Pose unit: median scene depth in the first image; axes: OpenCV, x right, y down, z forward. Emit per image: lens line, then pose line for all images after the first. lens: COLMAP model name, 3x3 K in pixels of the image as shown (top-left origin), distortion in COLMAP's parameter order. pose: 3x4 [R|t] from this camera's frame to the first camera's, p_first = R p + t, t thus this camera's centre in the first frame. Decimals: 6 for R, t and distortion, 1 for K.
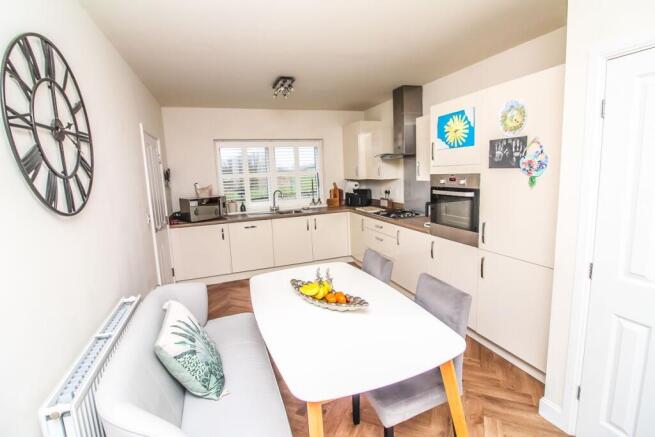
lens RADIAL K [[302.6, 0, 334.0], [0, 302.6, 214.6], [0, 0, 1]] dist [-0.015092, -0.005419]
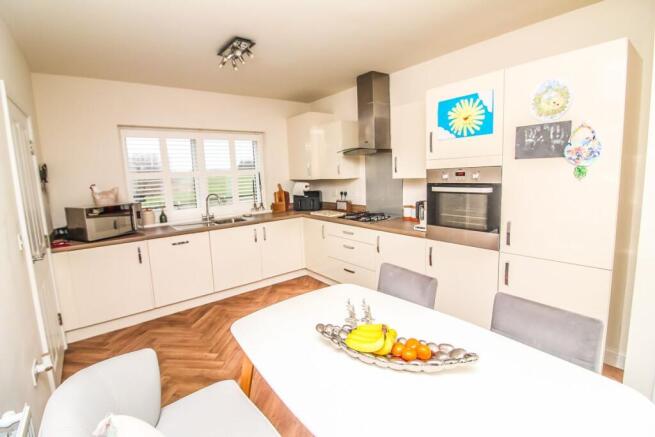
lens RADIAL K [[302.6, 0, 331.3], [0, 302.6, 212.4], [0, 0, 1]] dist [-0.015092, -0.005419]
pose [[0.954570, -0.036986, 0.295684, -0.200524], [0.044307, 0.998854, -0.018095, -0.006206], [-0.294676, 0.030373, 0.955114, 0.261330]]
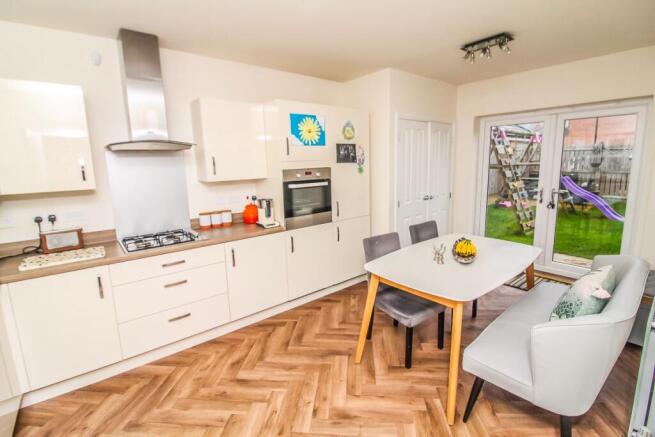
lens RADIAL K [[302.6, 0, 334.3], [0, 302.6, 215.7], [0, 0, 1]] dist [-0.015092, -0.005419]
pose [[-0.320762, -0.121609, 0.939321, -0.673126], [0.174542, 0.967150, 0.184814, -0.141139], [-0.930939, 0.223232, -0.288999, 1.163226]]
